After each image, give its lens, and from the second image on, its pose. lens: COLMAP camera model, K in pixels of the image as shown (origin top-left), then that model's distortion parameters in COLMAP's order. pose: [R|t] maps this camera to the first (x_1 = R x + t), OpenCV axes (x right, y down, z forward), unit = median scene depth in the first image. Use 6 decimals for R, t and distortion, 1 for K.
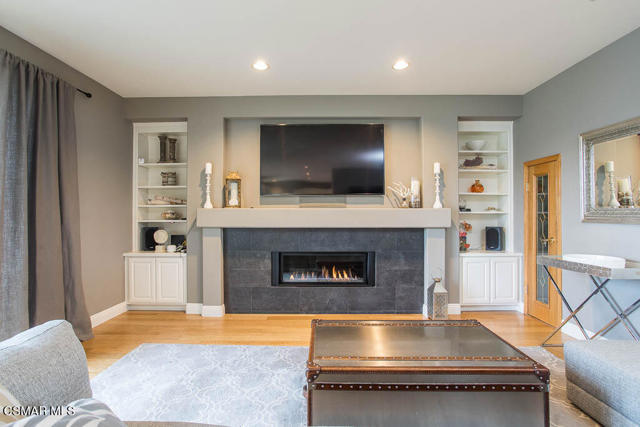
lens RADIAL K [[308.3, 0, 314.7], [0, 308.3, 213.9], [0, 0, 1]] dist [-0.027152, 0.013812]
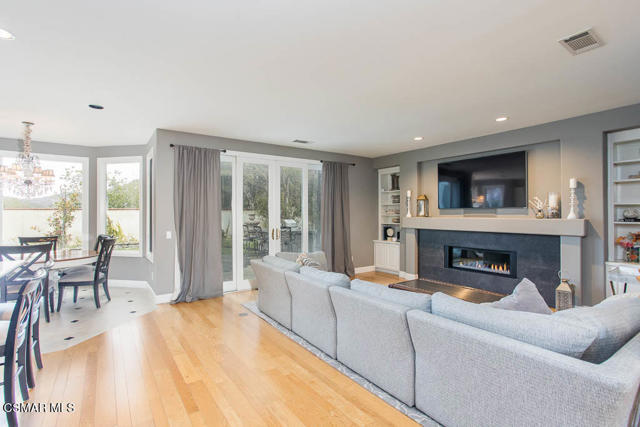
lens RADIAL K [[308.3, 0, 319.6], [0, 308.3, 214.2], [0, 0, 1]] dist [-0.027152, 0.013812]
pose [[0.595343, -0.000047, -0.803472, 0.720980], [0.010118, 0.999921, 0.007438, -0.050812], [0.803408, -0.012557, 0.595296, -0.412486]]
